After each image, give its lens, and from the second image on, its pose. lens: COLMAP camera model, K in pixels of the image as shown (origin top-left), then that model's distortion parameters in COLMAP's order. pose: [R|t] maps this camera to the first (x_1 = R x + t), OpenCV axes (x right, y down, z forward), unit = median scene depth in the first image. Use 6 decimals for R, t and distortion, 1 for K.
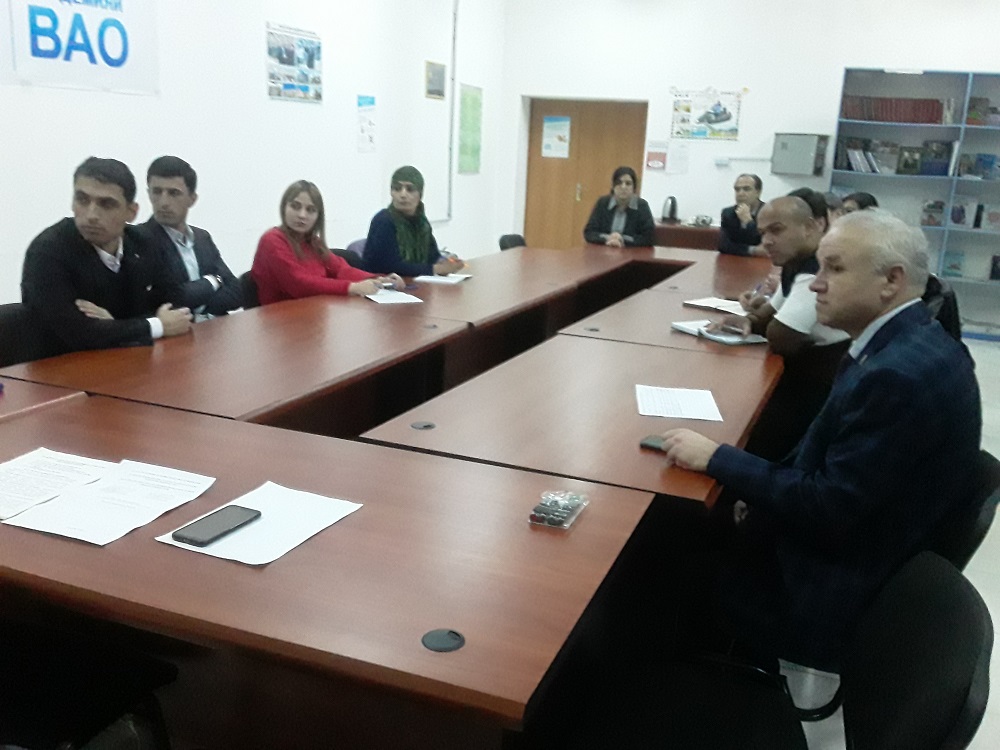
lens RADIAL K [[932.2, 0, 500.0], [0, 932.2, 375.0], [0, 0, 1]] dist [0.093166, -0.191048]
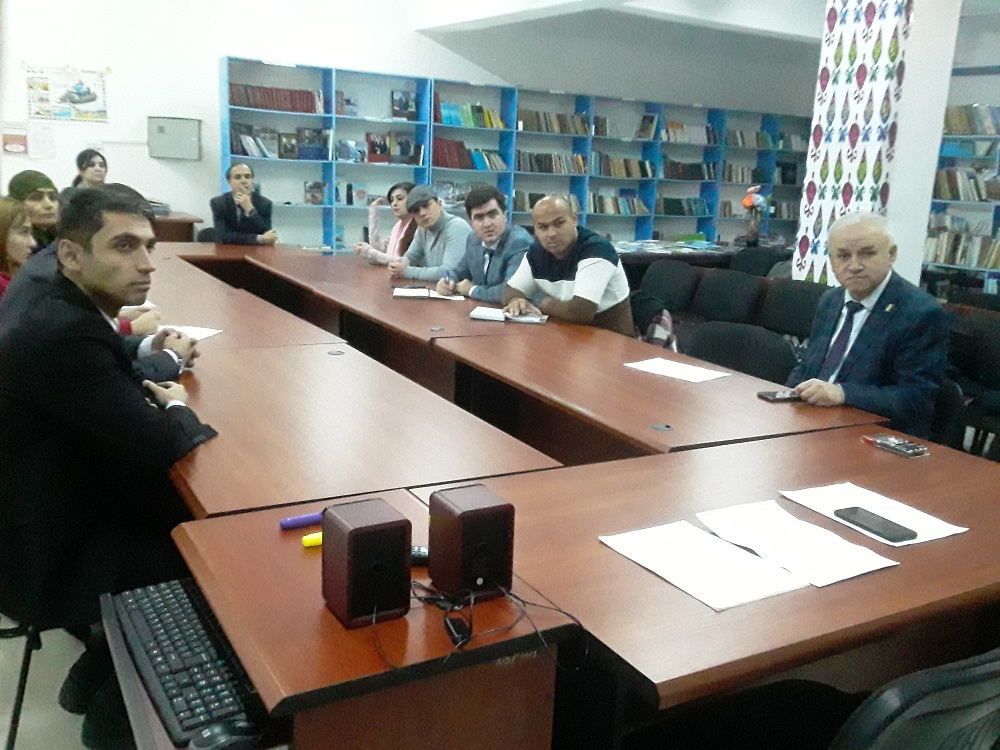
lens RADIAL K [[932.2, 0, 500.0], [0, 932.2, 375.0], [0, 0, 1]] dist [0.093166, -0.191048]
pose [[0.643931, -0.188353, 0.741536, -0.270493], [0.165376, 0.980576, 0.105462, -0.039880], [-0.746996, 0.054722, 0.662572, 0.103231]]
